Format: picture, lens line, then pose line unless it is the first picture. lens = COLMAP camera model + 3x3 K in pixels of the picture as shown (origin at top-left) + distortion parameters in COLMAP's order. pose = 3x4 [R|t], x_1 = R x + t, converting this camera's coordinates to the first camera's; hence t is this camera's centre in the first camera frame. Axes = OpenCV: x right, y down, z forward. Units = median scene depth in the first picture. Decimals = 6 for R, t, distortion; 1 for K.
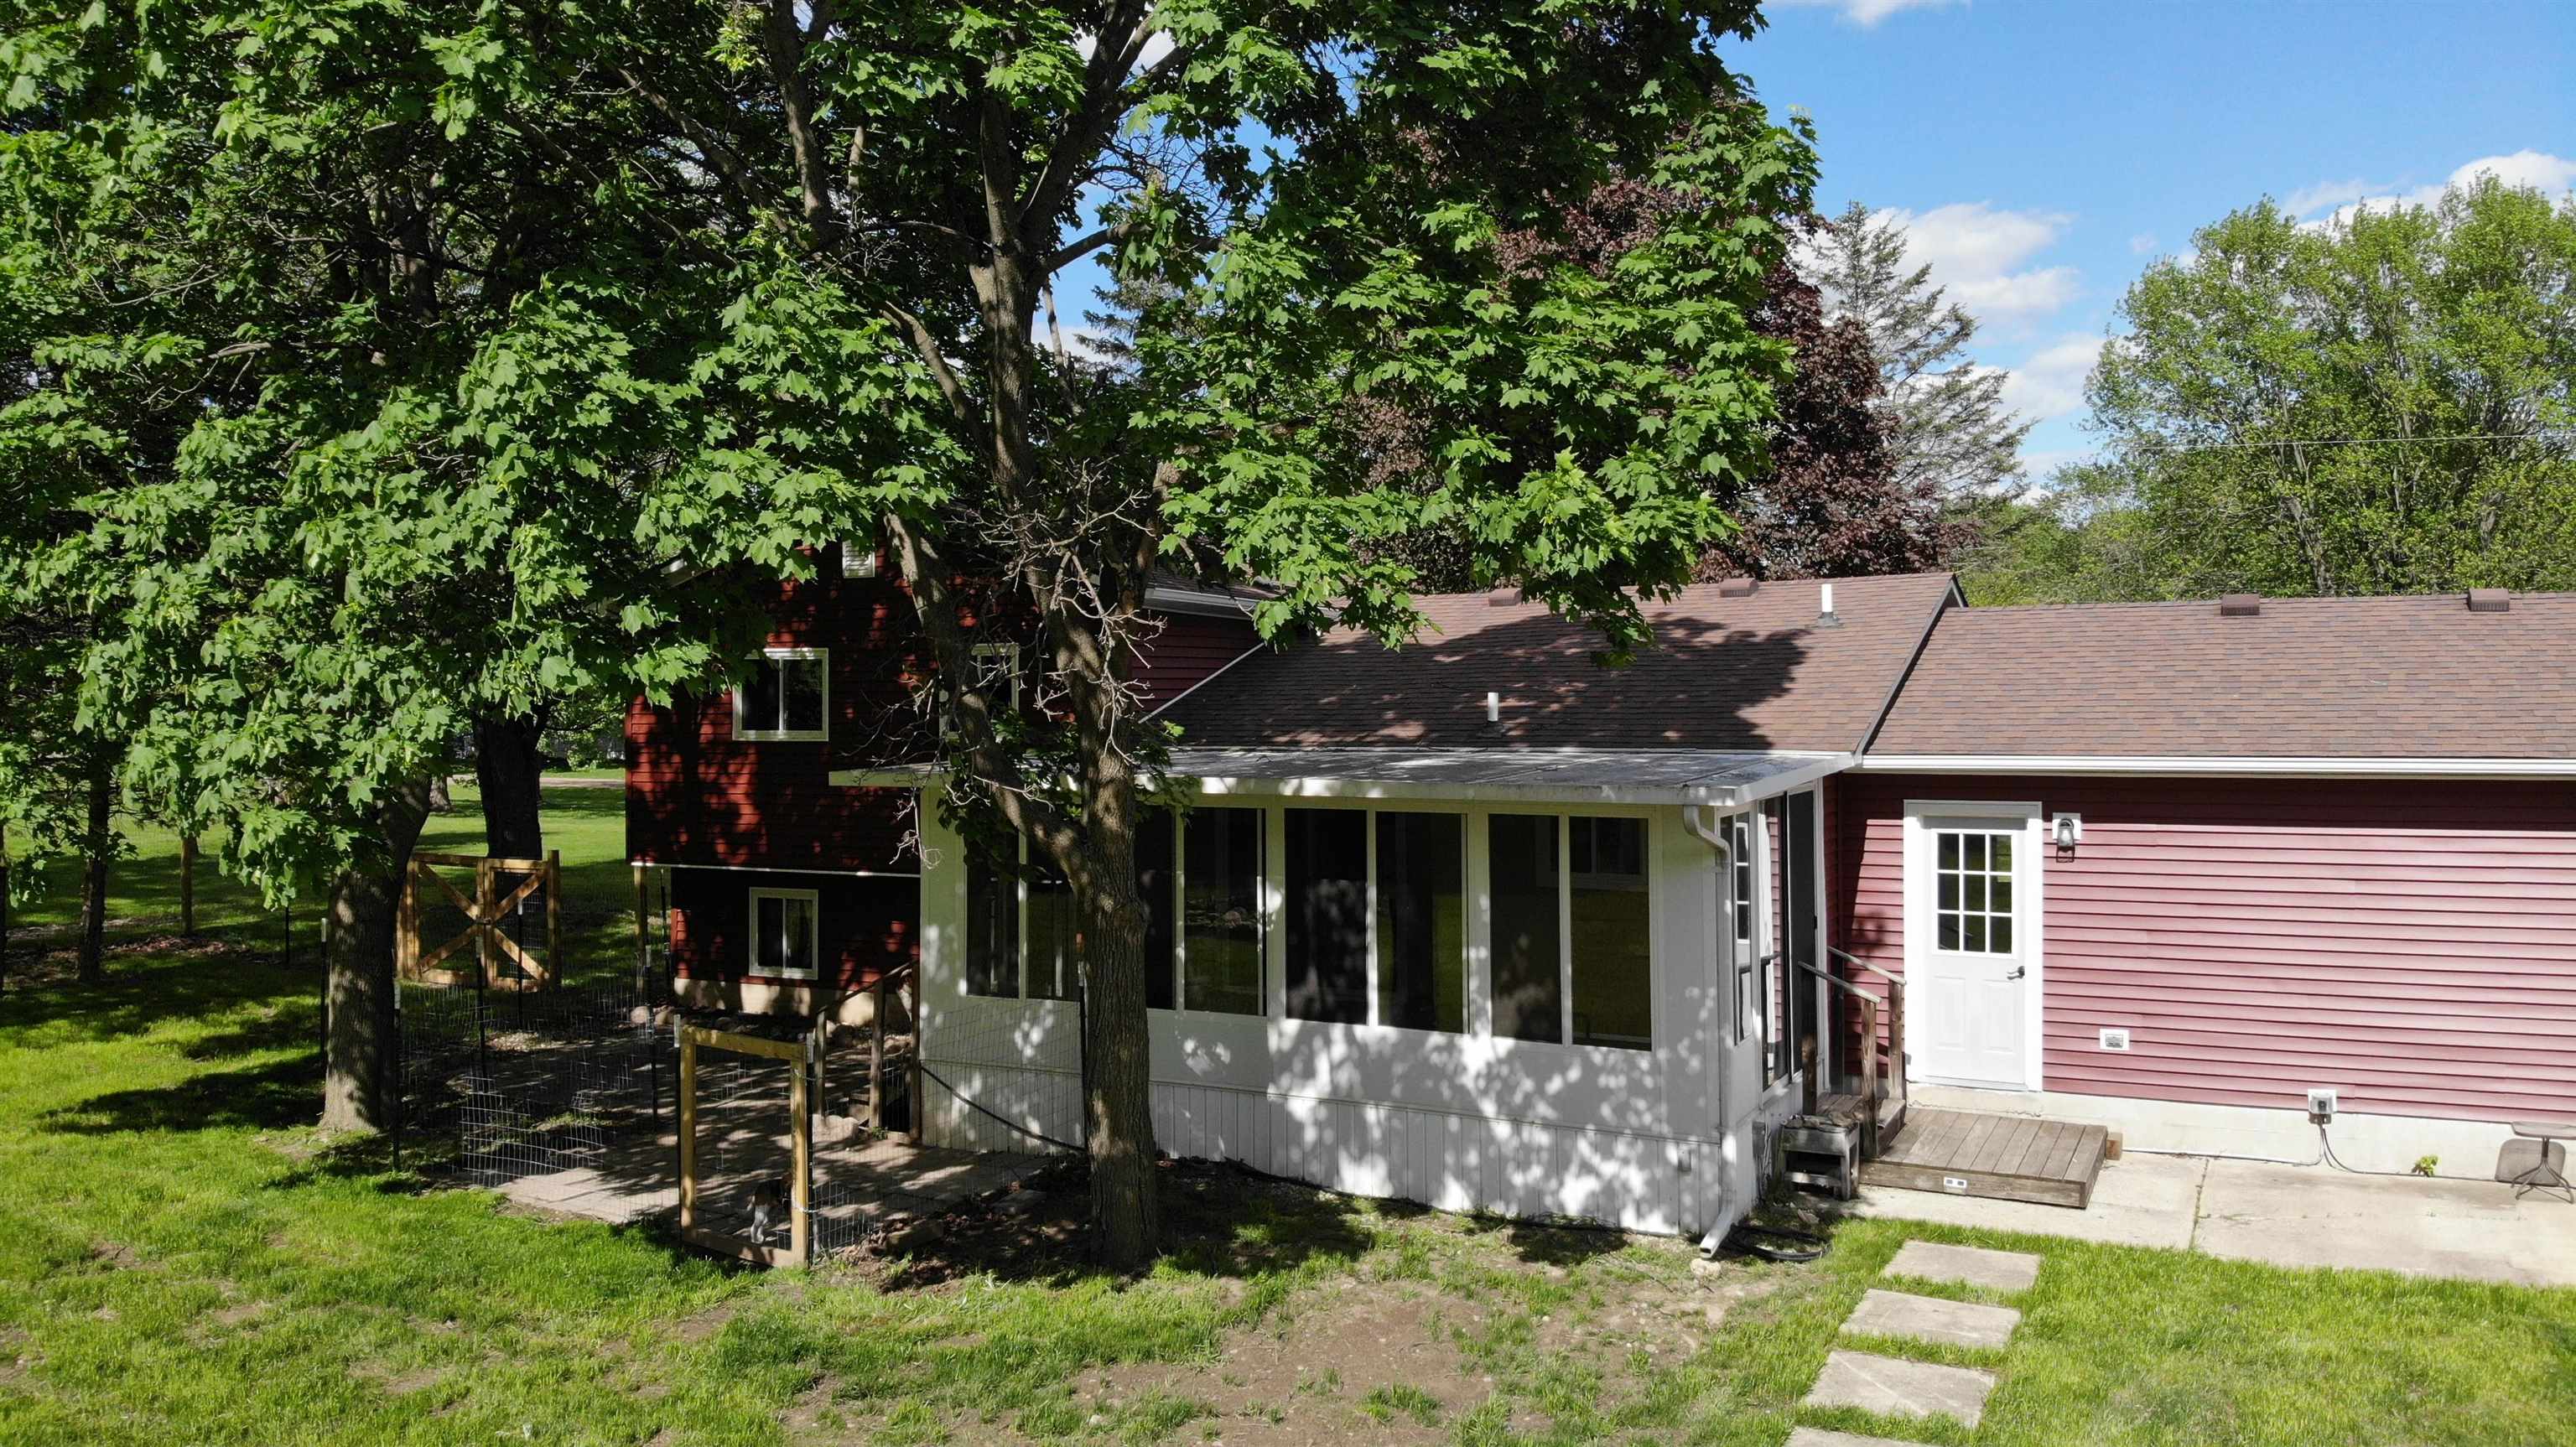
lens RADIAL K [[1913.9, 0, 1282.7], [0, 1913.9, 725.1], [0, 0, 1]] dist [-0.001891, -0.093910]
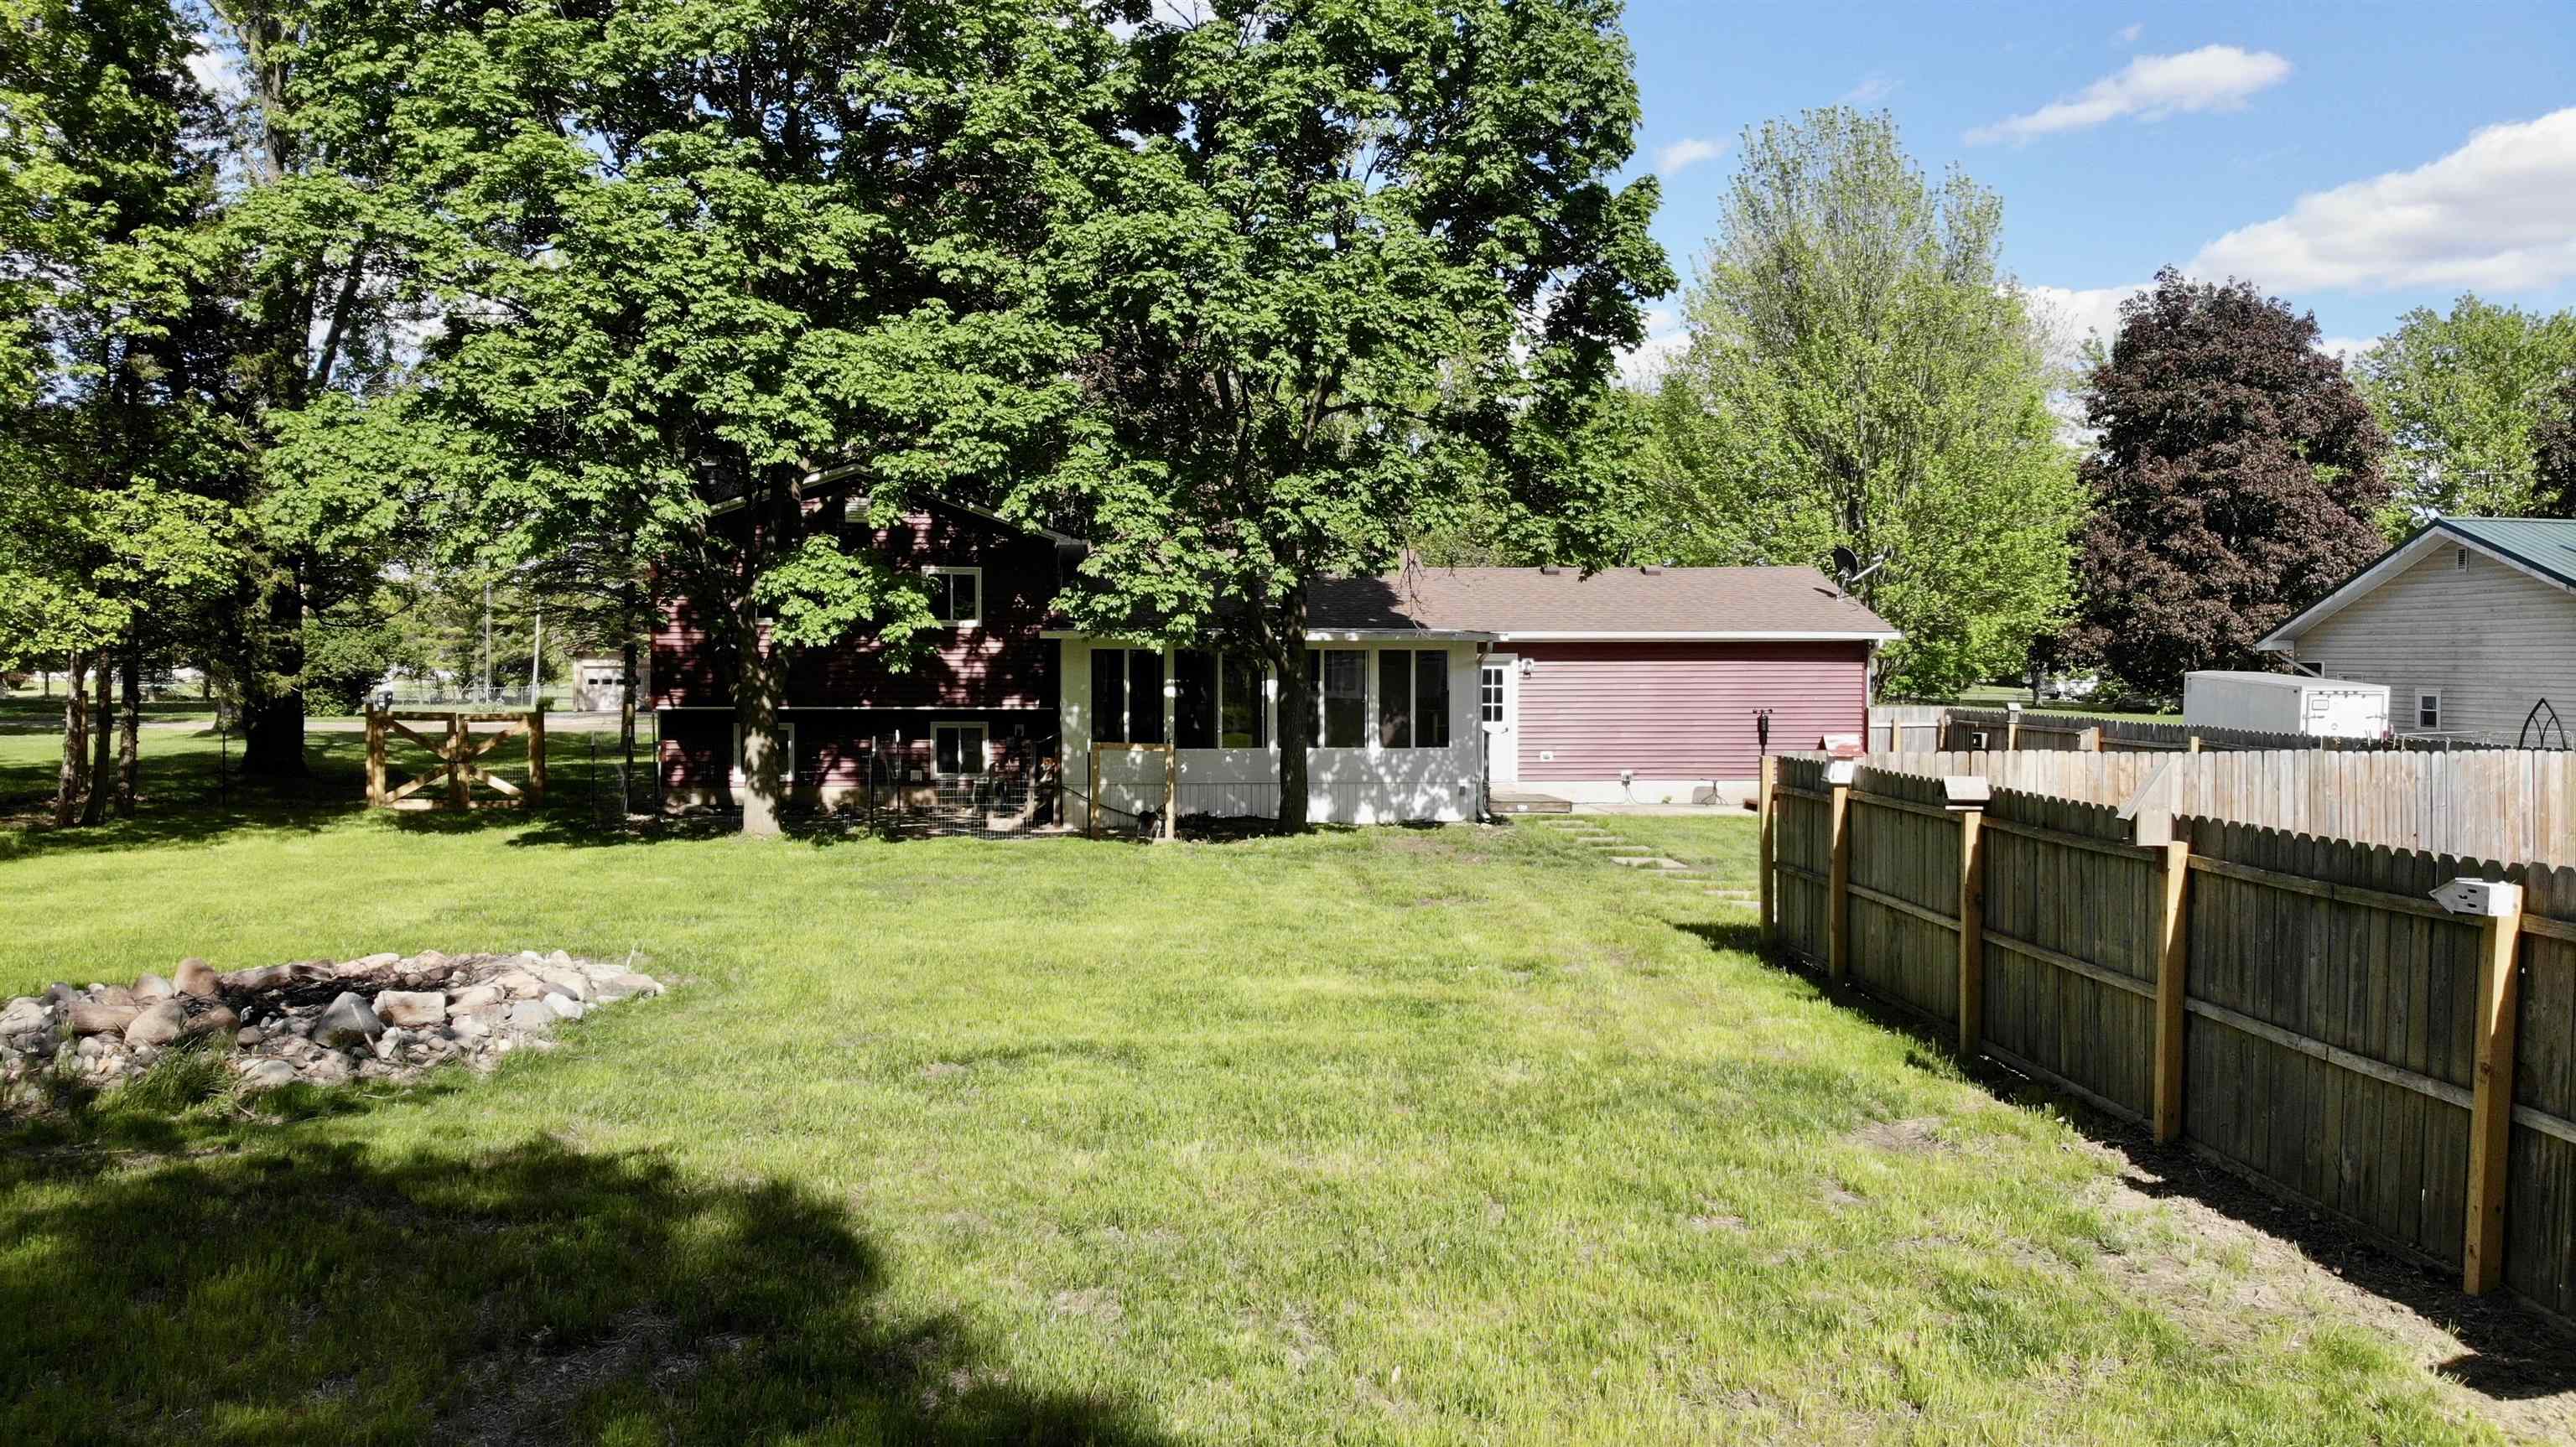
lens RADIAL K [[1913.9, 0, 1282.7], [0, 1913.9, 725.1], [0, 0, 1]] dist [-0.001891, -0.093910]
pose [[0.839429, -0.006705, 0.543428, -1.077403], [-0.007022, 0.999707, 0.023181, 0.075890], [-0.543424, -0.023275, 0.839135, -0.755601]]
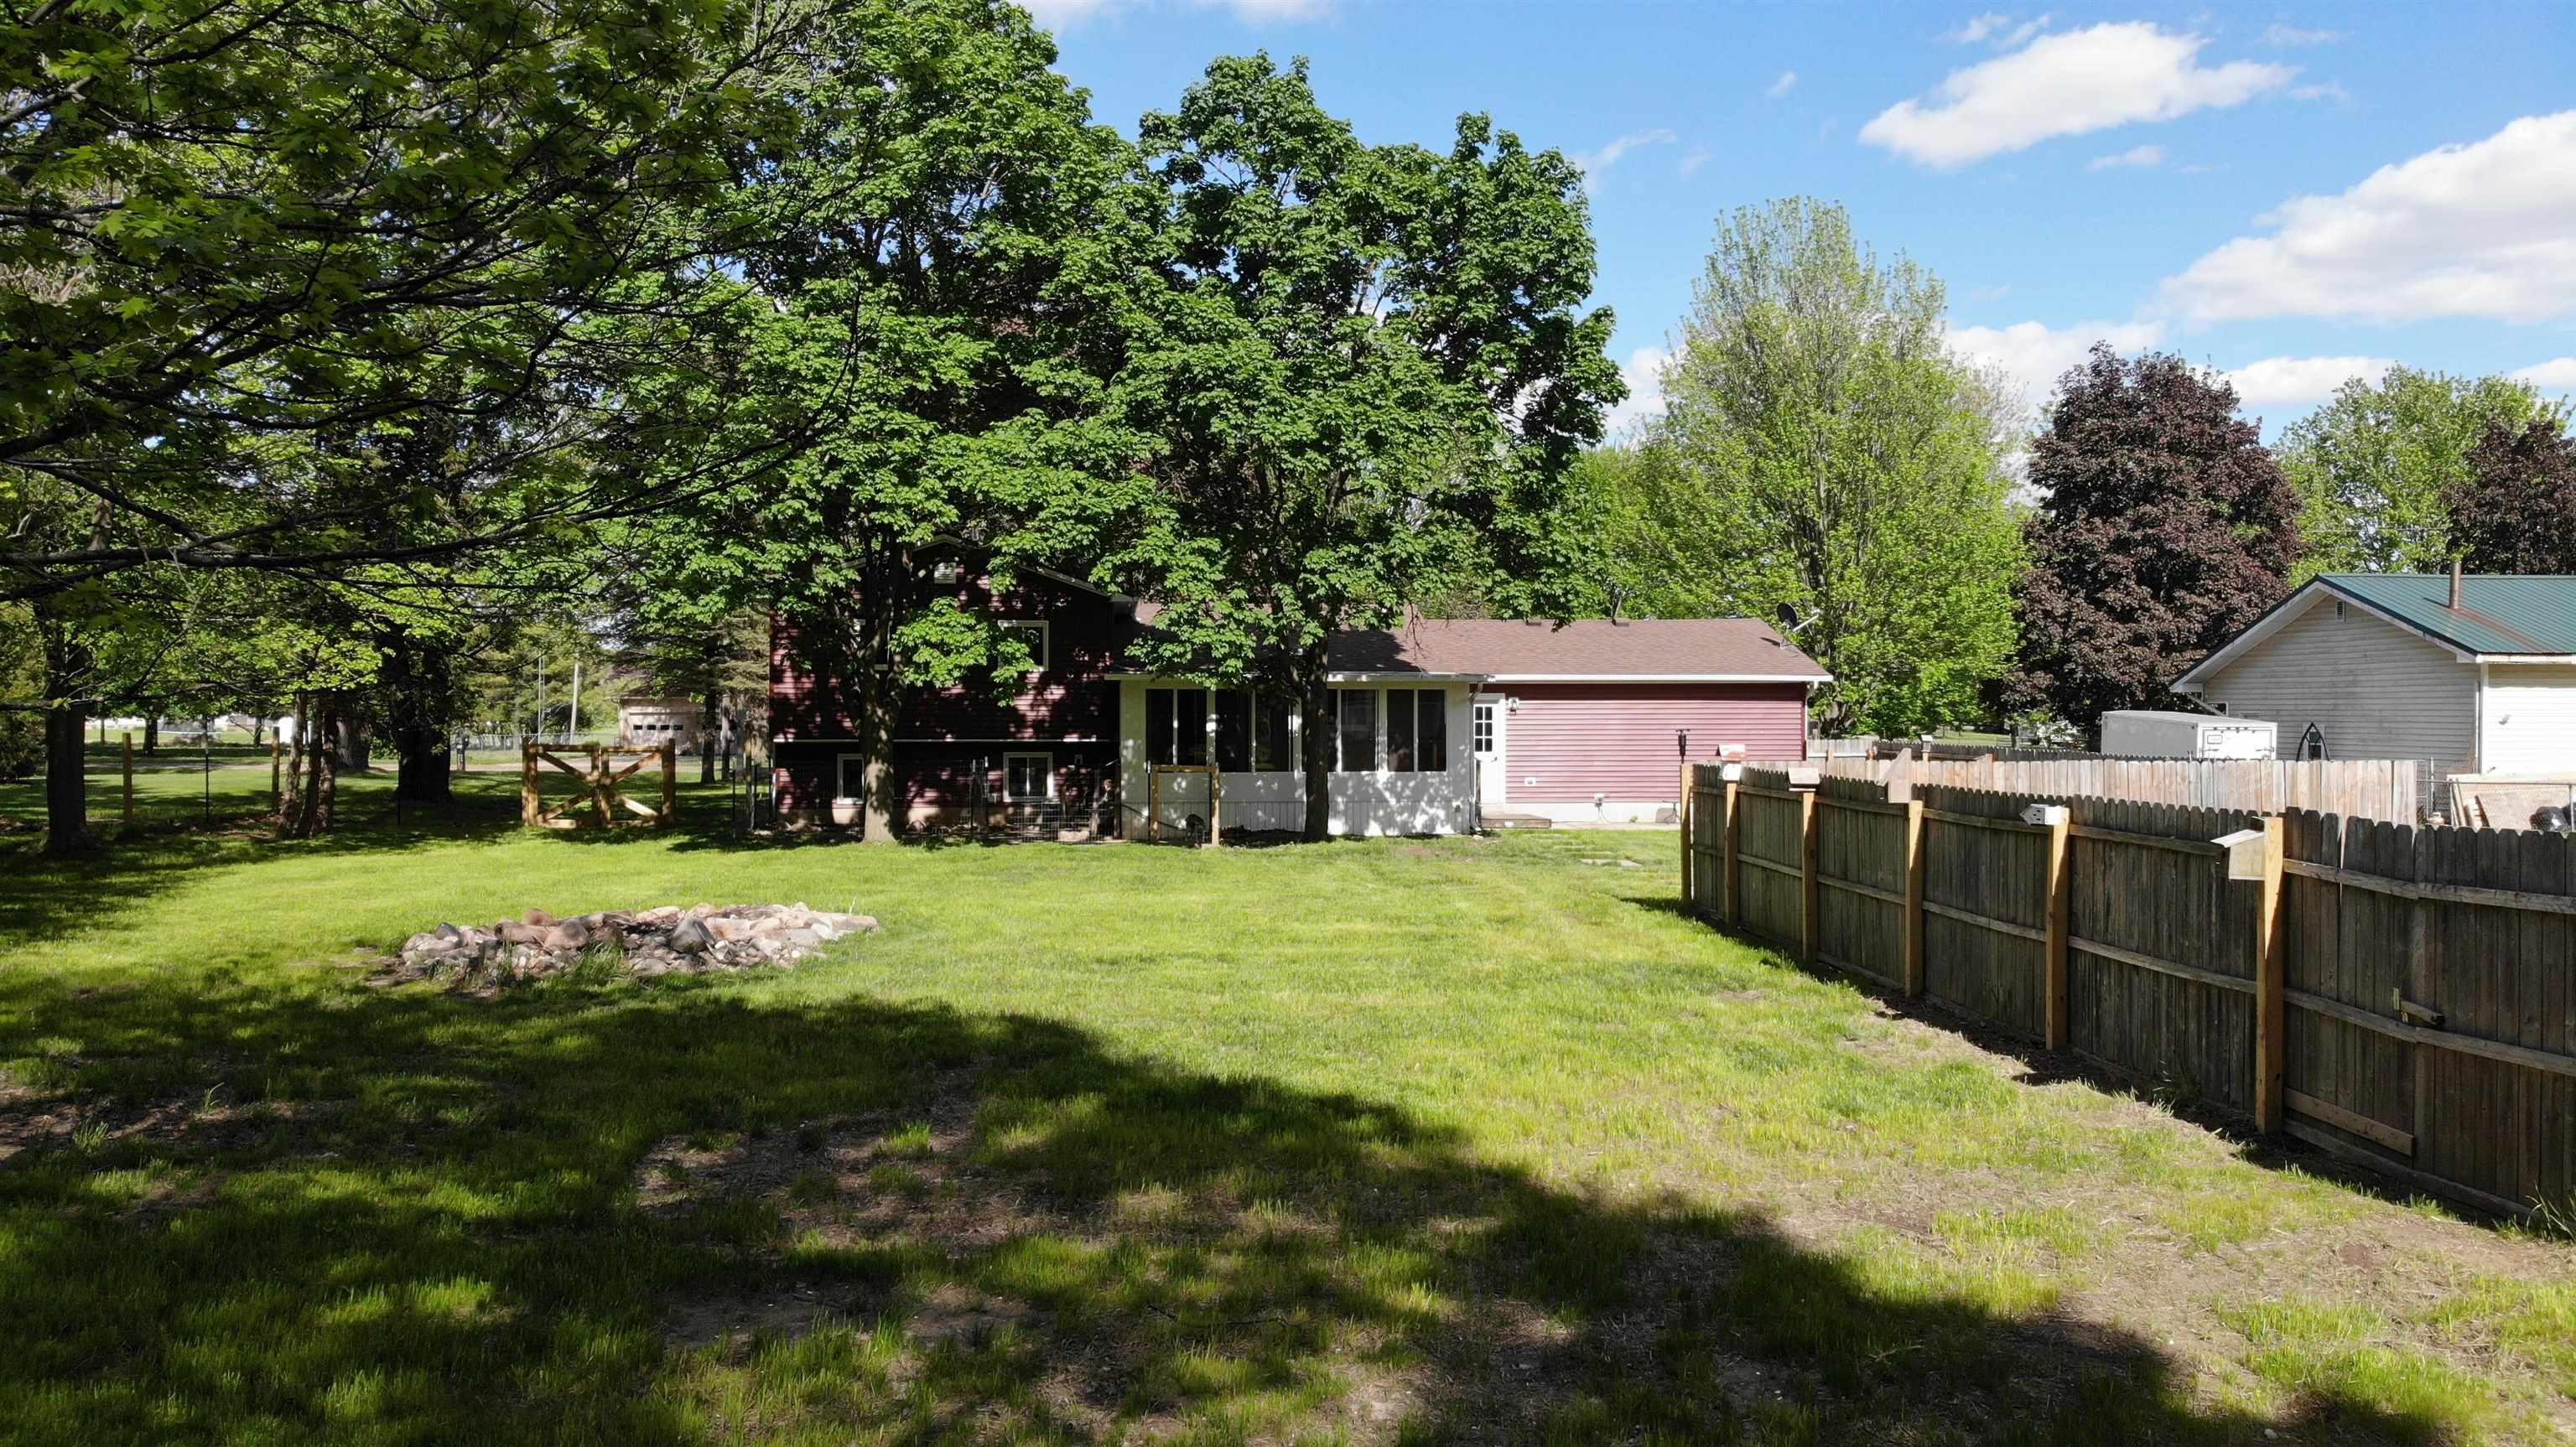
lens RADIAL K [[1913.9, 0, 1282.7], [0, 1913.9, 725.1], [0, 0, 1]] dist [-0.001891, -0.093910]
pose [[0.839013, 0.006168, 0.544076, -1.318418], [-0.005284, 0.999981, -0.003187, 0.095336], [-0.544086, -0.000201, 0.839030, -1.068318]]
